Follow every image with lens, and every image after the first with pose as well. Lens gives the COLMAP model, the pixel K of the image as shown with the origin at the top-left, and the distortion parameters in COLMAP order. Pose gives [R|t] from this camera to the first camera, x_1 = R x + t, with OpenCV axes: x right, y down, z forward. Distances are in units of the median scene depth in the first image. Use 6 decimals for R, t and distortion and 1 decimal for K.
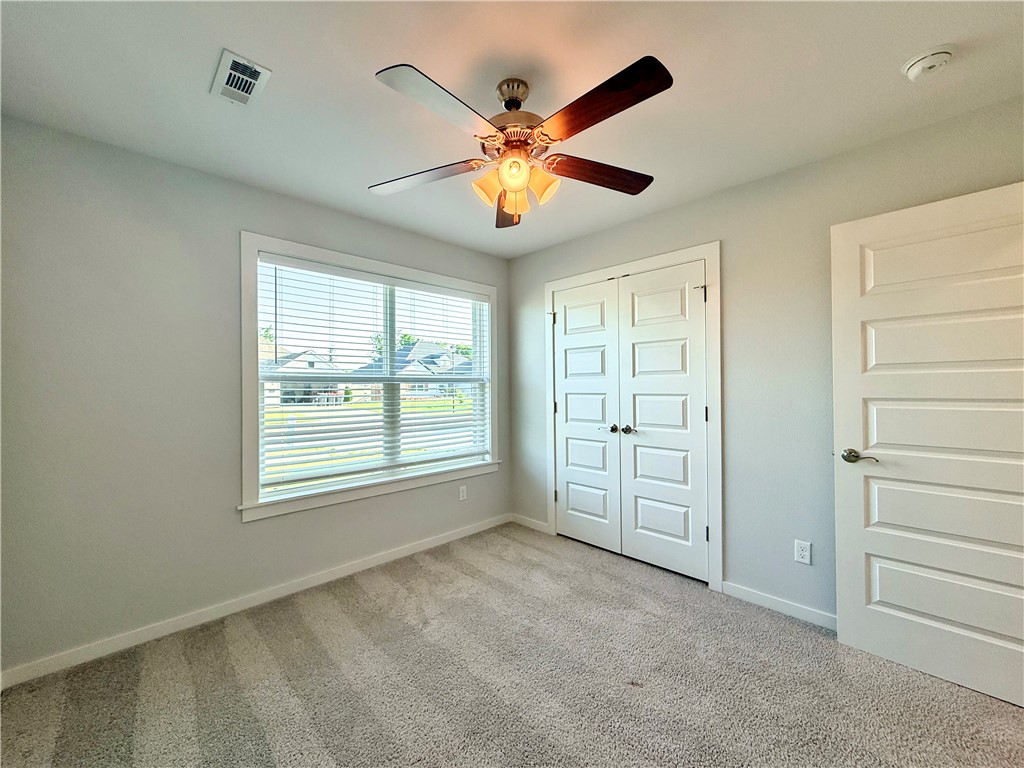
lens RADIAL K [[412.6, 0, 512.0], [0, 412.6, 384.0], [0, 0, 1]] dist [0.012717, -0.000144]
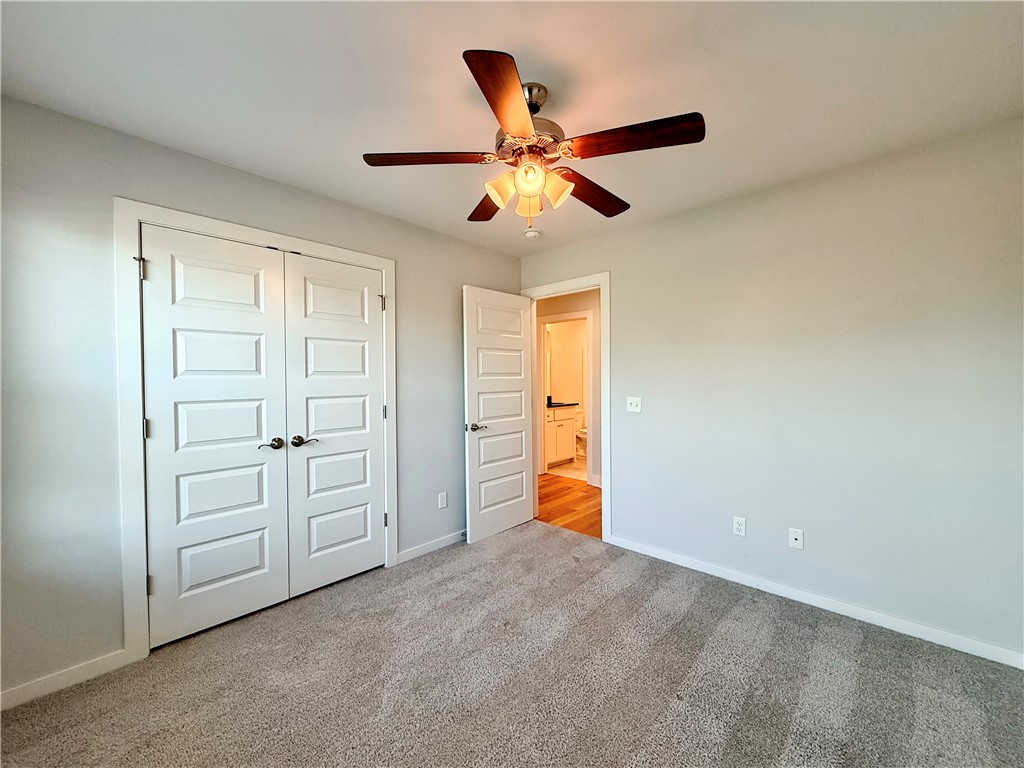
lens RADIAL K [[412.6, 0, 512.0], [0, 412.6, 384.0], [0, 0, 1]] dist [0.012717, -0.000144]
pose [[-0.028317, -0.003888, 0.999591, -0.143390], [0.009174, 0.999949, 0.004149, -0.000677], [-0.999557, 0.009287, -0.028279, 0.155071]]
